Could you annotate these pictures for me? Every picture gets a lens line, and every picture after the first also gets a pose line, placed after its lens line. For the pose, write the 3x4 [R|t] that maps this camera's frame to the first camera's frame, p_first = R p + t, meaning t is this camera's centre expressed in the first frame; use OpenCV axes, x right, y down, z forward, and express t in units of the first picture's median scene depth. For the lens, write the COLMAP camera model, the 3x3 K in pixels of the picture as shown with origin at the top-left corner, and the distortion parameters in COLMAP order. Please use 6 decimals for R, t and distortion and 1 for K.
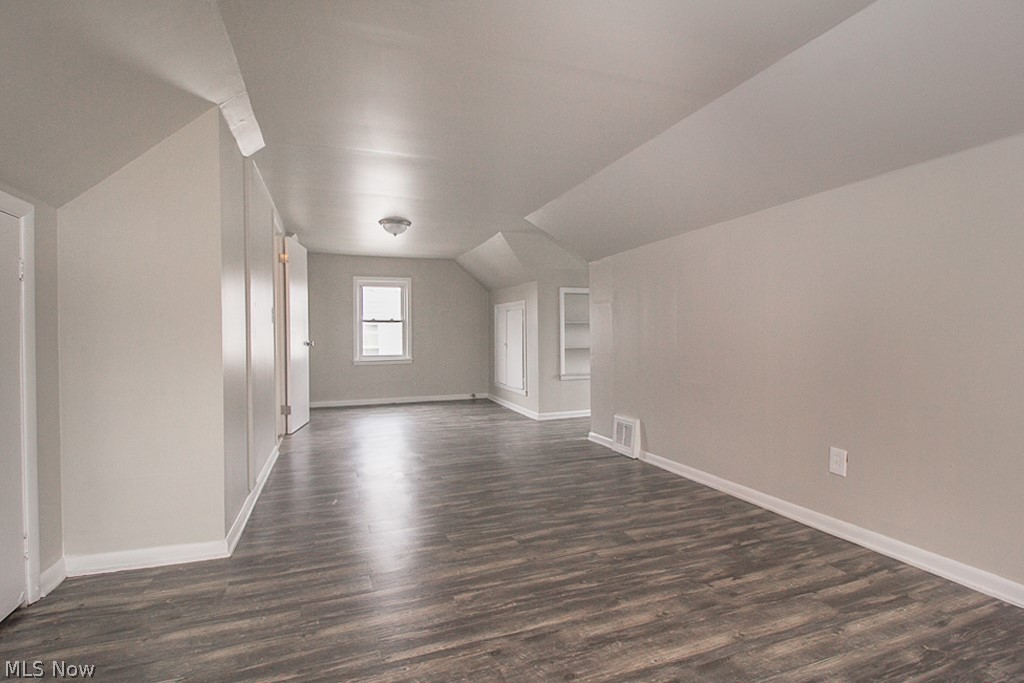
lens RADIAL K [[492.5, 0, 516.1], [0, 492.5, 338.9], [0, 0, 1]] dist [0.014932, -0.009098]
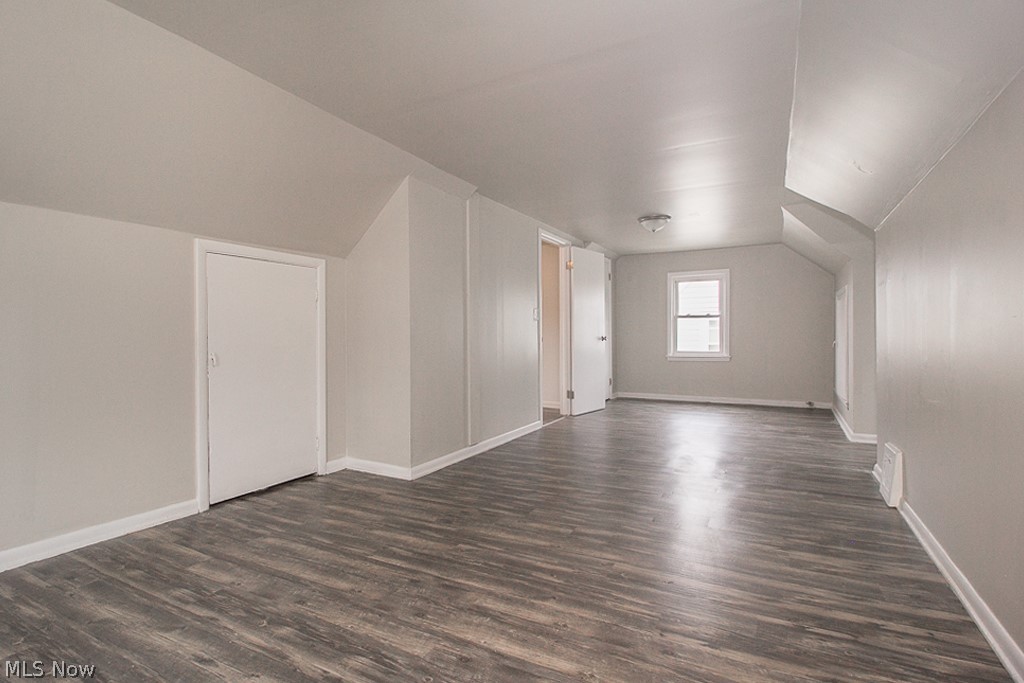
lens RADIAL K [[492.5, 0, 498.8], [0, 492.5, 341.6], [0, 0, 1]] dist [0.014932, -0.009098]
pose [[0.668630, 0.015051, -0.743443, 0.674311], [-0.005303, 0.999866, 0.015472, 0.001384], [0.743577, -0.006403, 0.668620, 0.209342]]
